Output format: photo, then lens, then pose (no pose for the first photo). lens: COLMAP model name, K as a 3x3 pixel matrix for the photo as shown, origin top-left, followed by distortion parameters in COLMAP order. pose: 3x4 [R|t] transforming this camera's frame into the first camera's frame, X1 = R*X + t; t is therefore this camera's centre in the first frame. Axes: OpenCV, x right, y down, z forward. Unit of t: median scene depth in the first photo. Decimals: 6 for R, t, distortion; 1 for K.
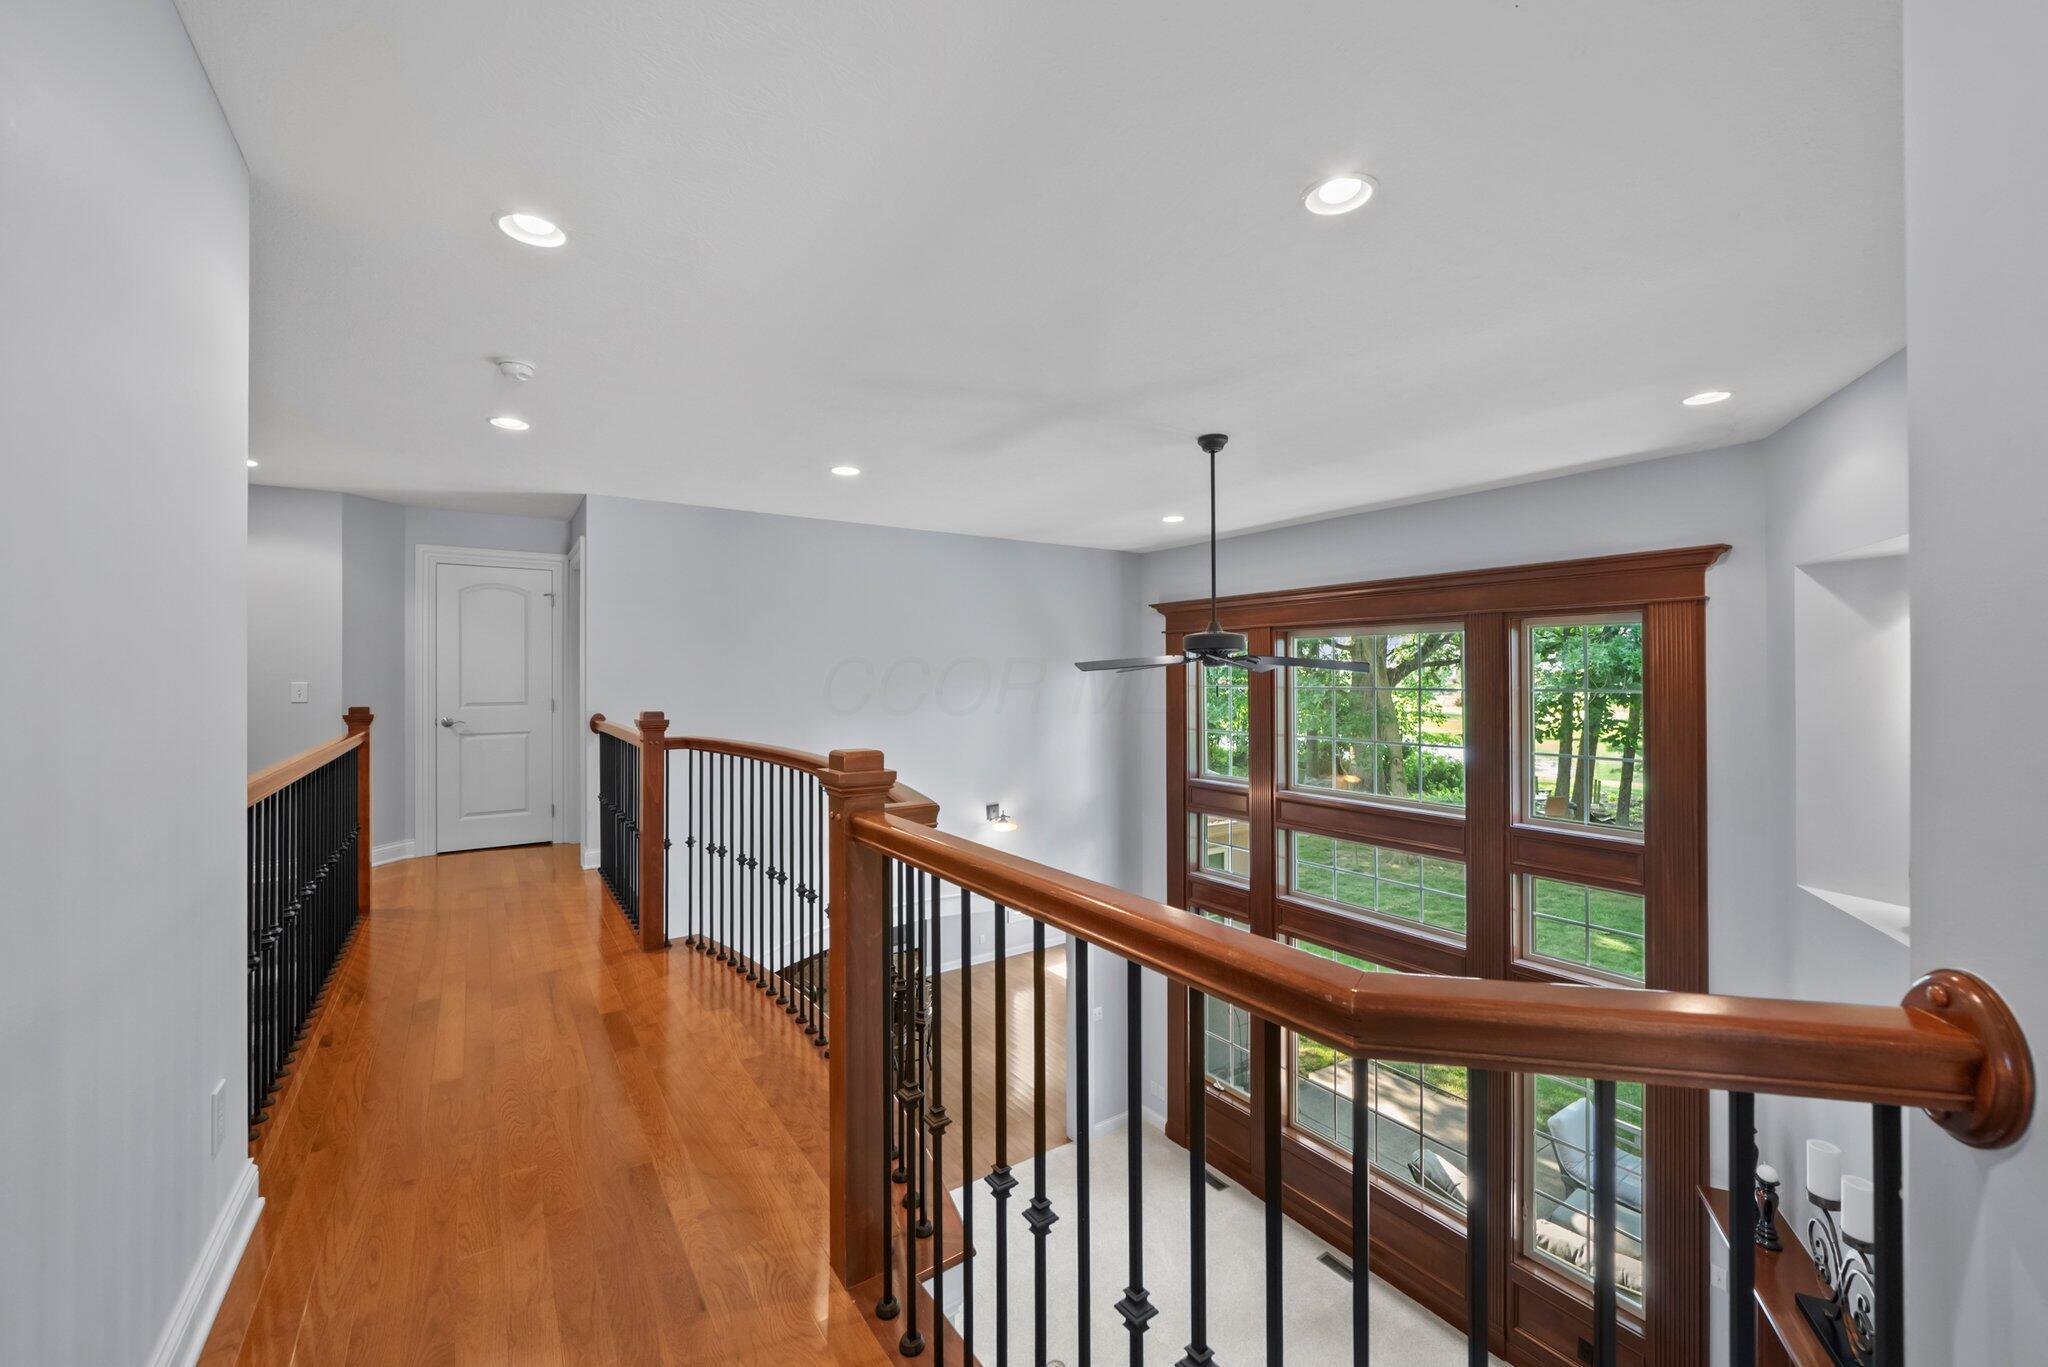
lens RADIAL K [[802.3, 0, 1012.7], [0, 802.3, 674.1], [0, 0, 1]] dist [0.000096, -0.000374]
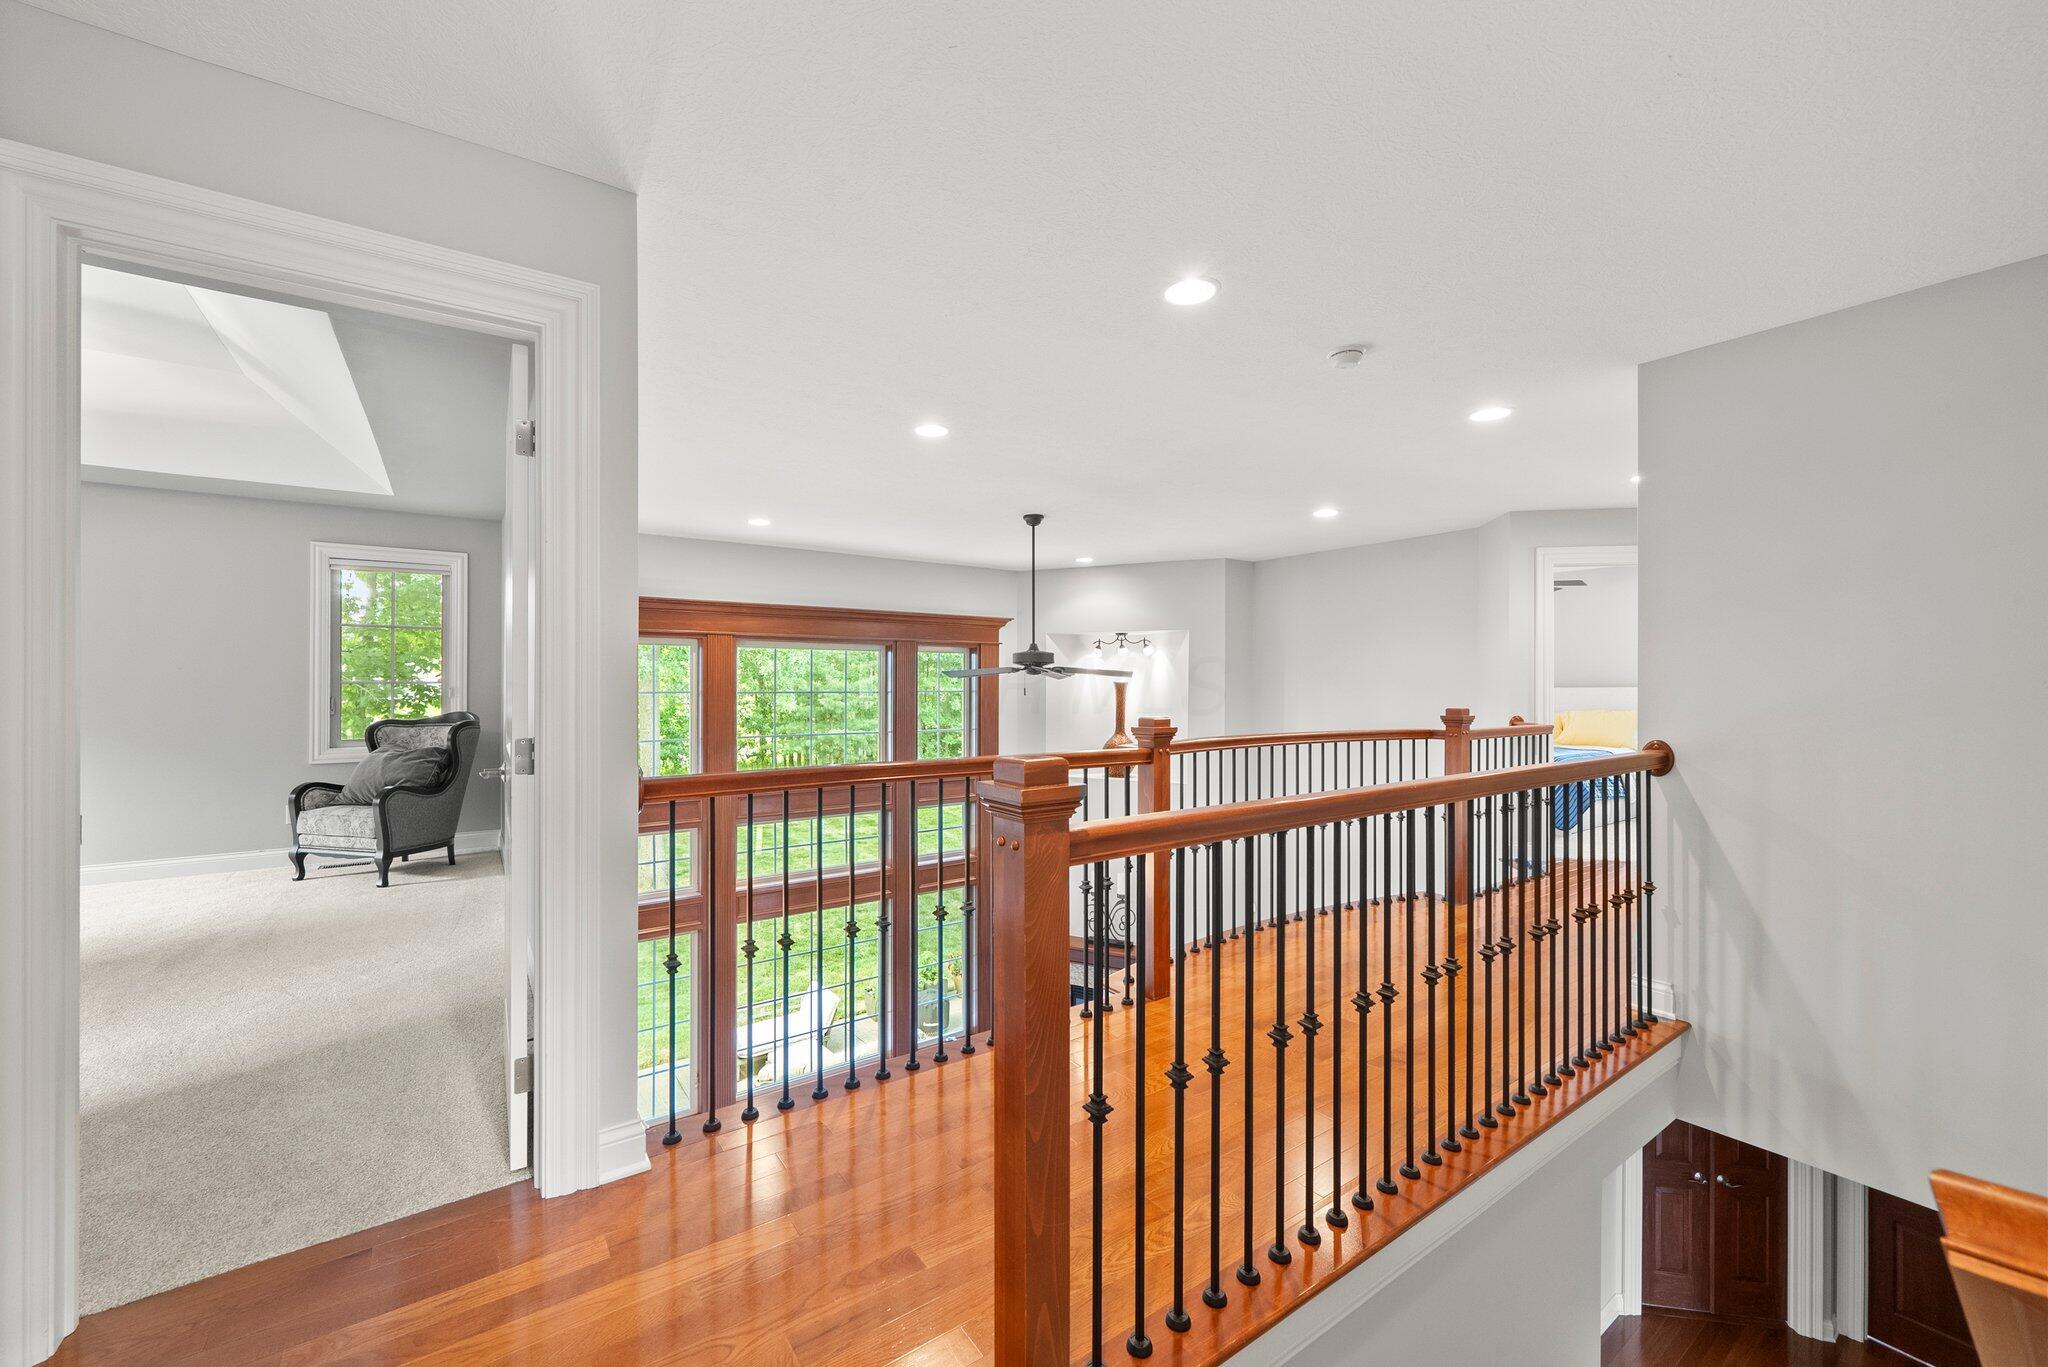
lens RADIAL K [[802.3, 0, 1012.7], [0, 802.3, 674.1], [0, 0, 1]] dist [0.000096, -0.000374]
pose [[-0.006346, 0.012820, 0.999898, -0.708243], [-0.003679, 0.999911, -0.012844, 0.004695], [-0.999973, -0.003761, -0.006298, 0.620637]]
